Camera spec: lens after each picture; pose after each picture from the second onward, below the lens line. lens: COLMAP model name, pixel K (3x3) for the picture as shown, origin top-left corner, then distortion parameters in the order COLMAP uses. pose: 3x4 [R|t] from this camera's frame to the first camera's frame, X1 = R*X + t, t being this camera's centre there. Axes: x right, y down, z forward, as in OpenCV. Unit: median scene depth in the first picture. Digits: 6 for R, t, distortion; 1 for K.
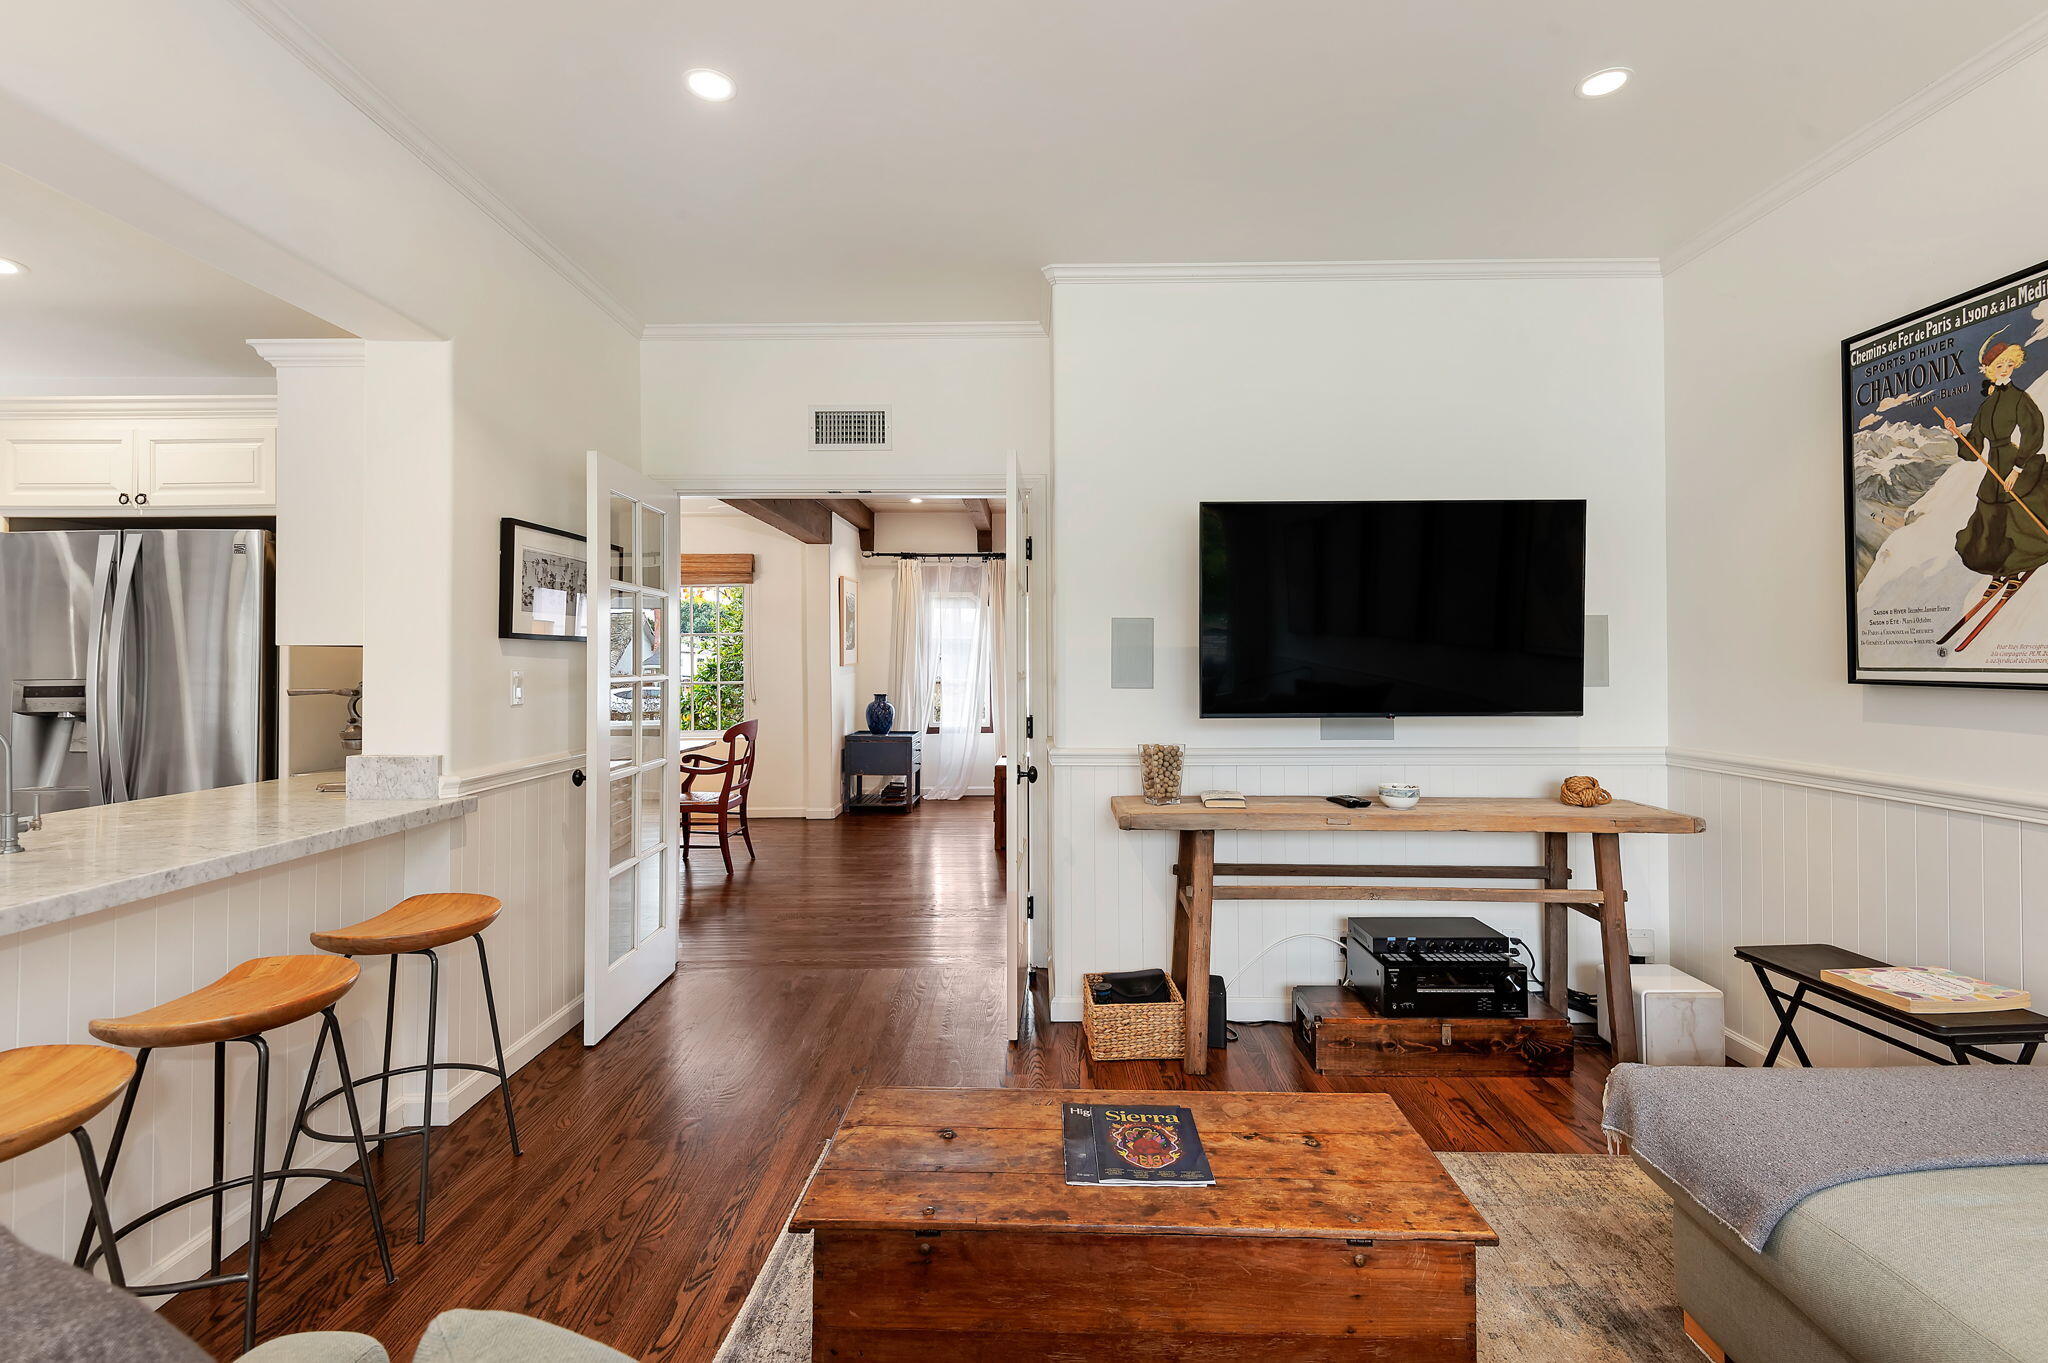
lens RADIAL K [[951.1, 0, 1027.4], [0, 951.1, 640.8], [0, 0, 1]] dist [0.019598, -0.008485]
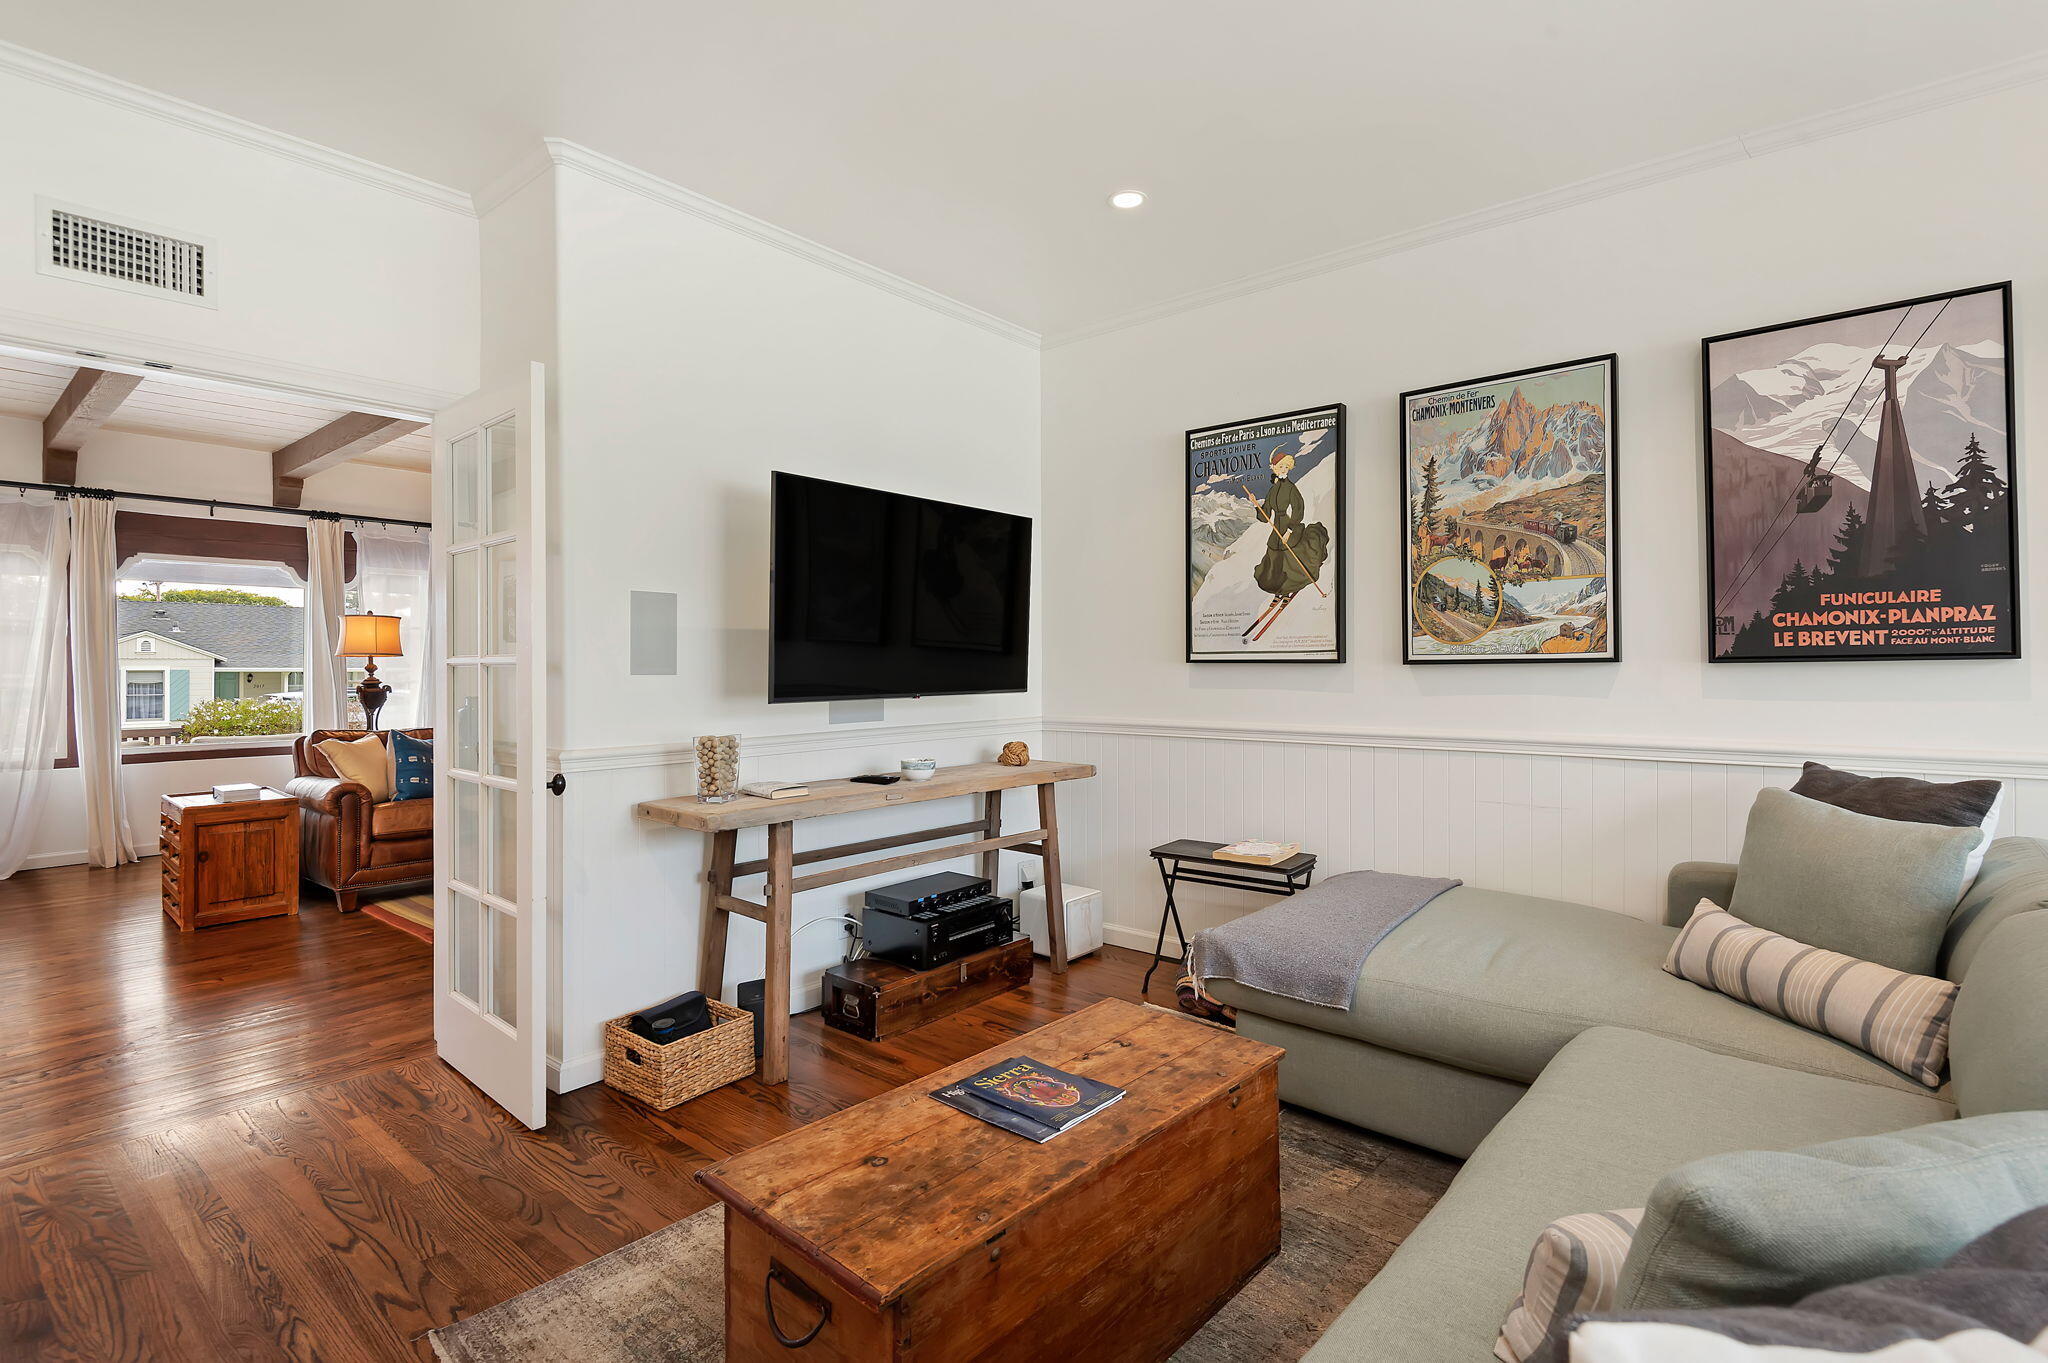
lens RADIAL K [[993.4, 0, 1018.7], [0, 993.4, 656.5], [0, 0, 1]] dist [0.023753, -0.006046]
pose [[0.638230, 0.007826, 0.769806, -0.430895], [-0.015329, 0.999879, 0.002545, 0.029938], [-0.769693, -0.013425, 0.638273, 0.194224]]
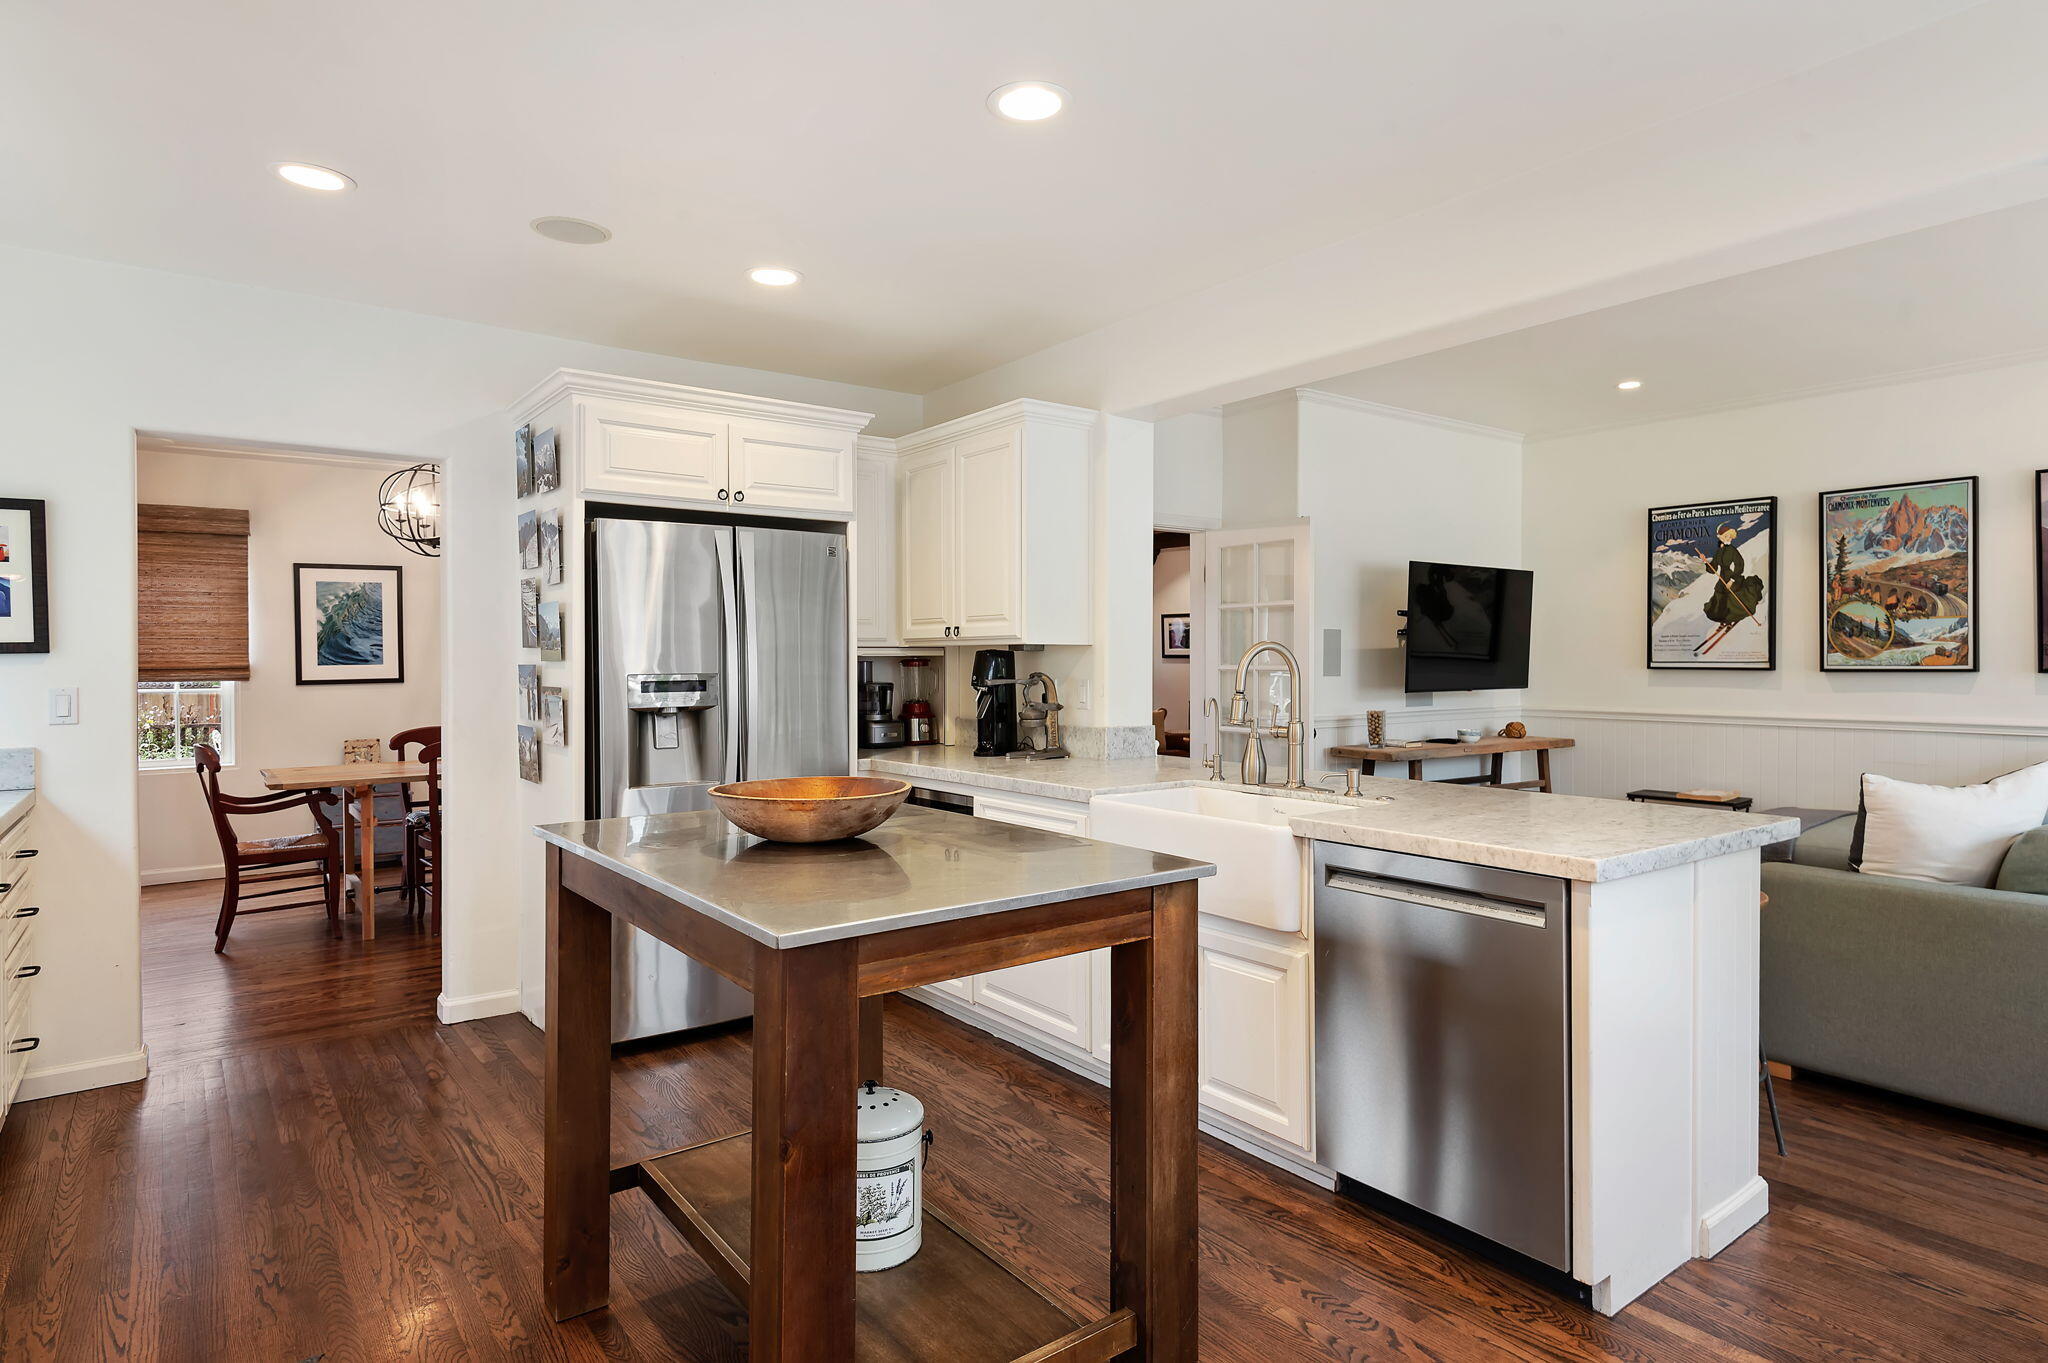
lens RADIAL K [[1107.4, 0, 1034.2], [0, 1107.4, 663.6], [0, 0, 1]] dist [0.019569, -0.009506]
pose [[0.801329, 0.000197, 0.598224, -1.528965], [-0.014101, 0.999728, 0.018559, 0.004455], [-0.598058, -0.023307, 0.801114, -0.153237]]
